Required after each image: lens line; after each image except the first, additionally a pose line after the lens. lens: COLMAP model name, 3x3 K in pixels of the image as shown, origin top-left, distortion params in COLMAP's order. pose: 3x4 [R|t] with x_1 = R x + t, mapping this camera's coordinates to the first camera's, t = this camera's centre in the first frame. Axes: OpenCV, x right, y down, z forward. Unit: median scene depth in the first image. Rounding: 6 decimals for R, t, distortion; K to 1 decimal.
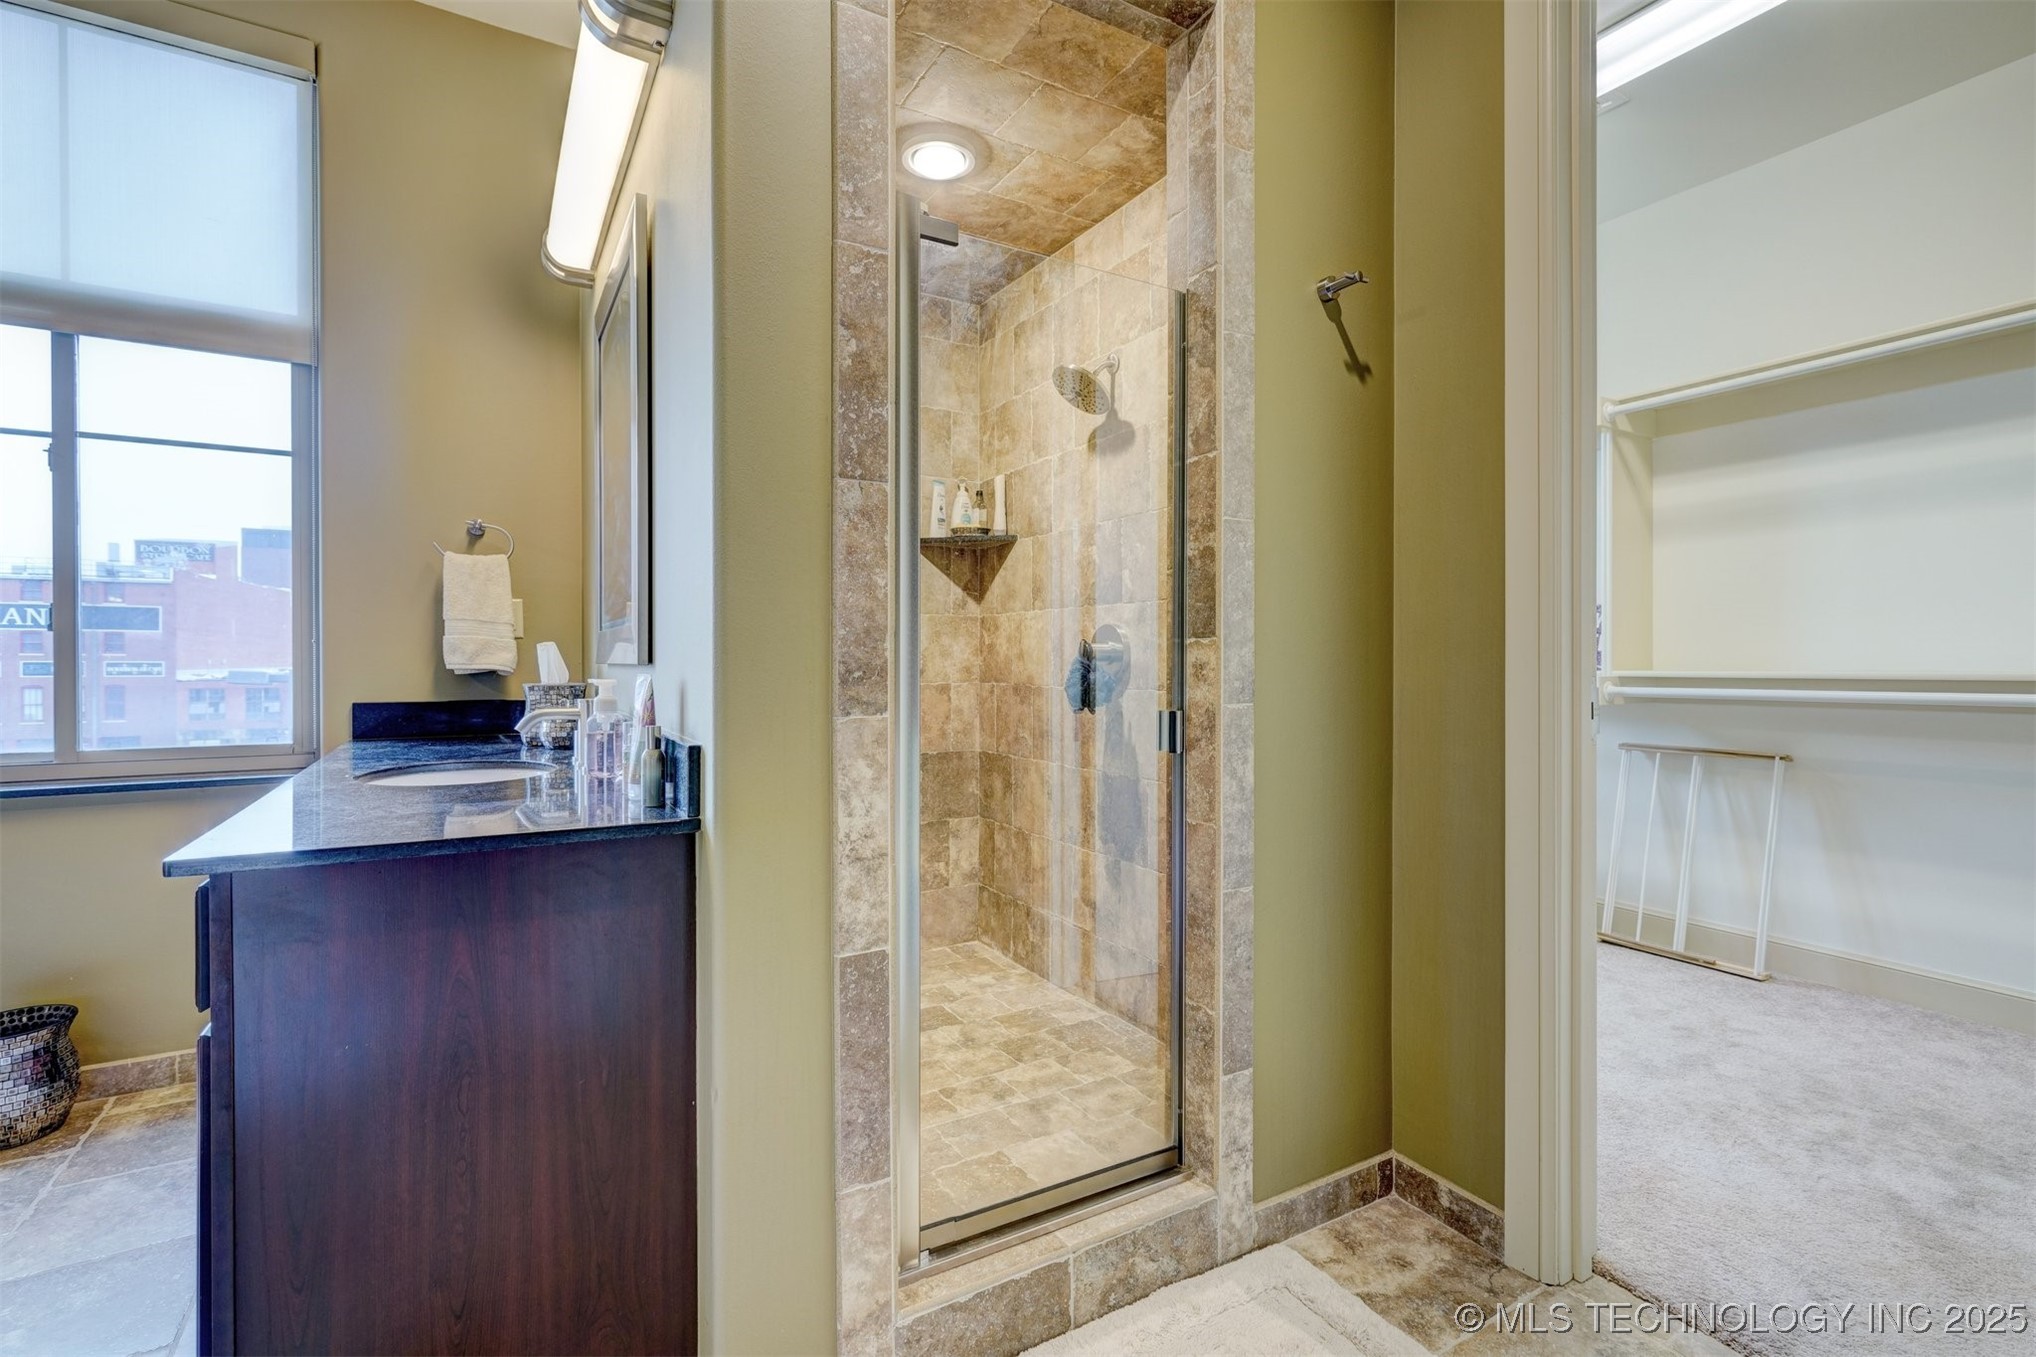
lens RADIAL K [[921.8, 0, 1017.9], [0, 921.8, 668.3], [0, 0, 1]] dist [-0.005753, 0.002441]
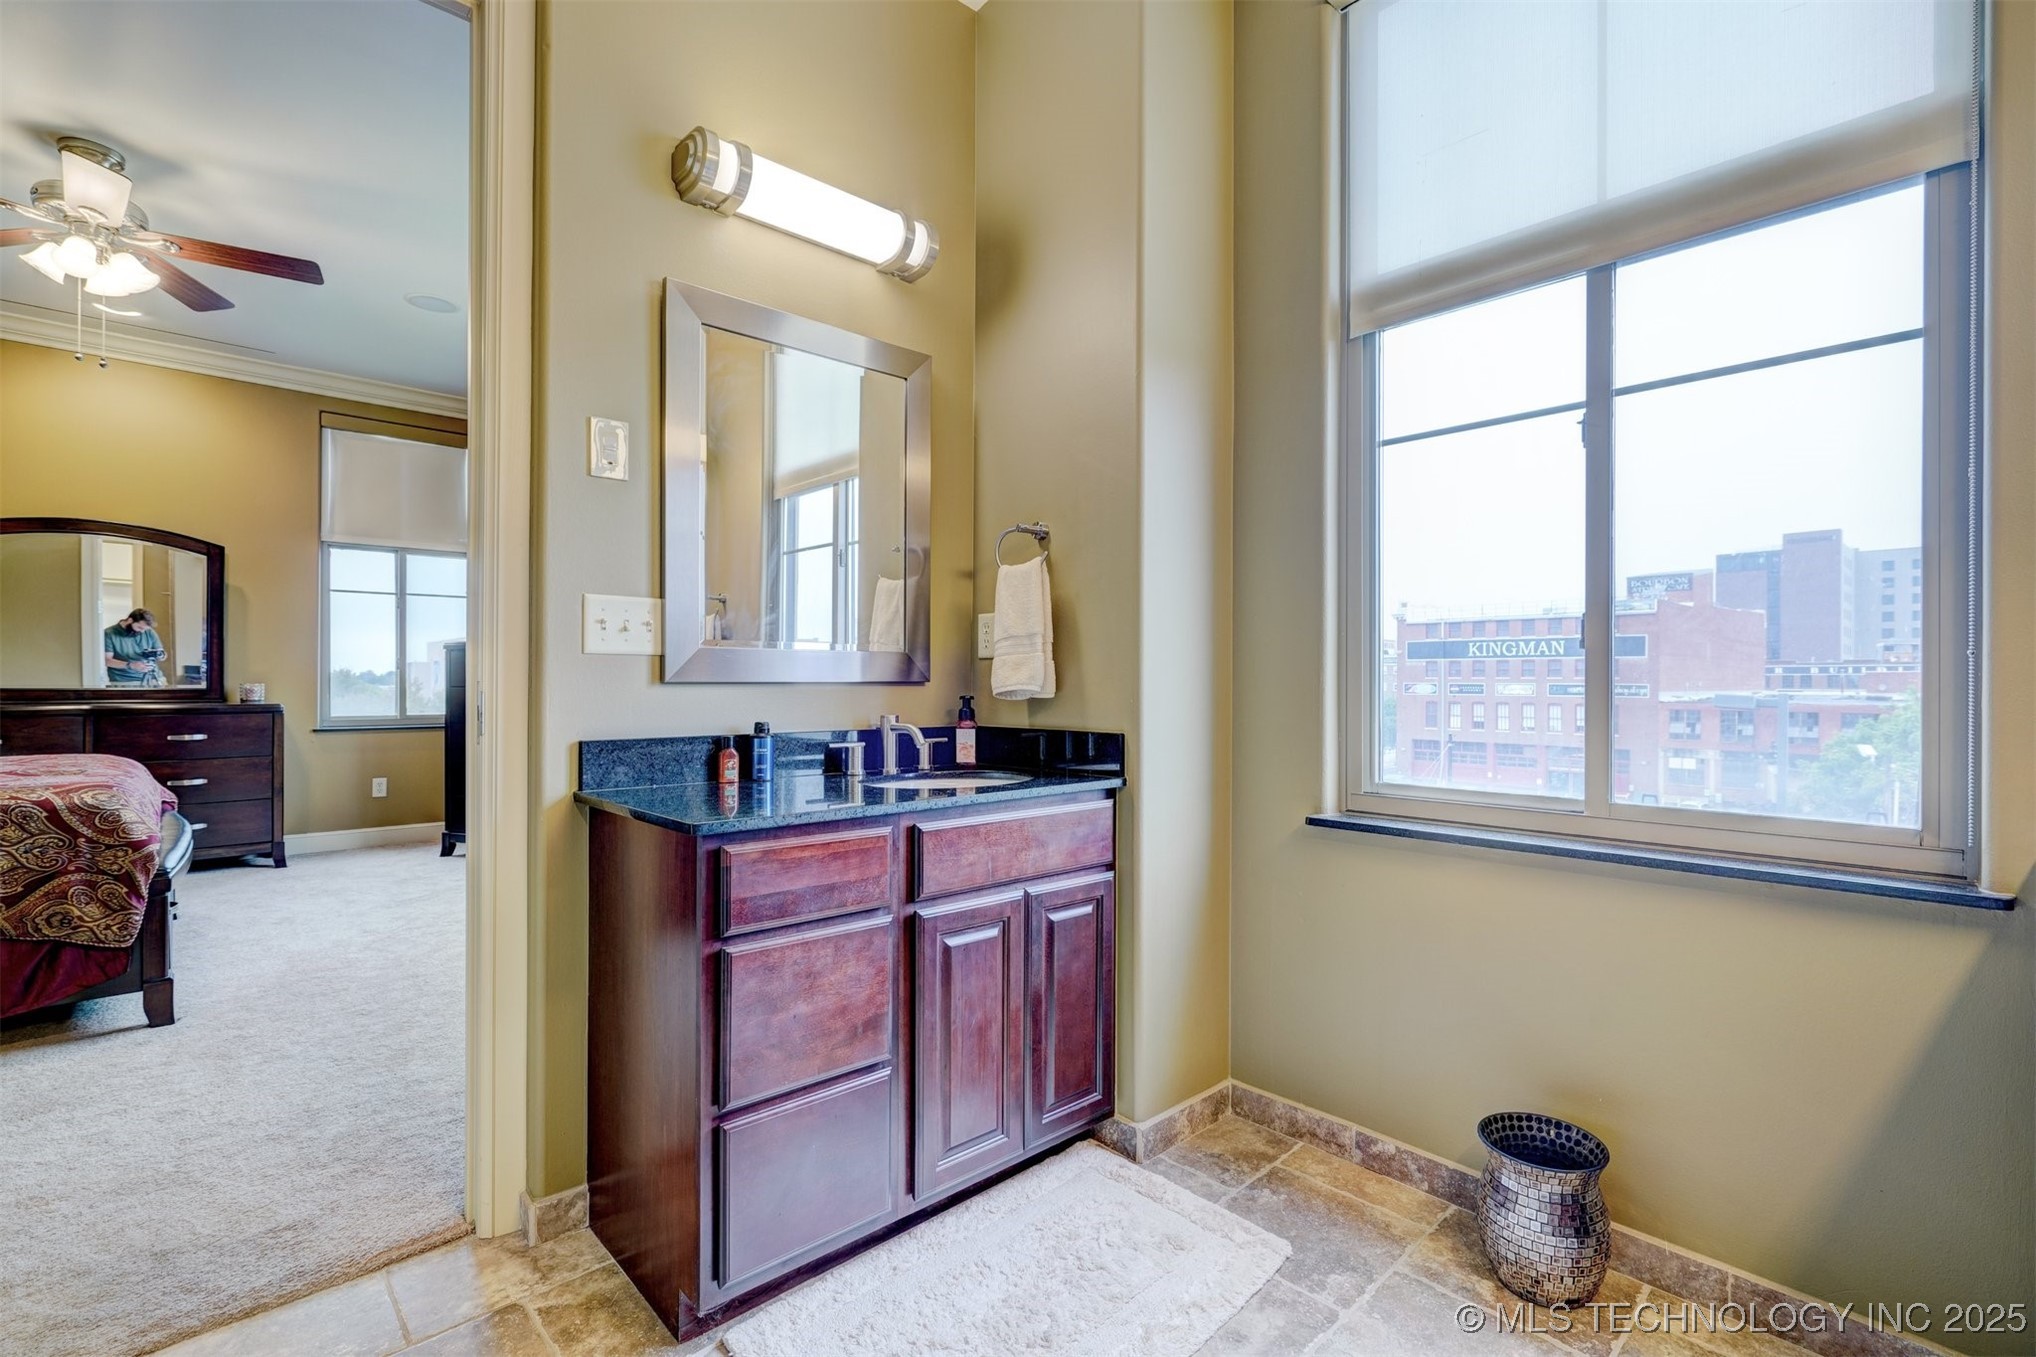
lens RADIAL K [[921.8, 0, 1002.4], [0, 921.8, 683.5], [0, 0, 1]] dist [-0.005753, 0.002441]
pose [[0.208171, 0.001527, -0.978091, -0.253192], [-0.009660, 0.999953, -0.000495, -0.003398], [0.978045, 0.009551, 0.208176, 0.229516]]
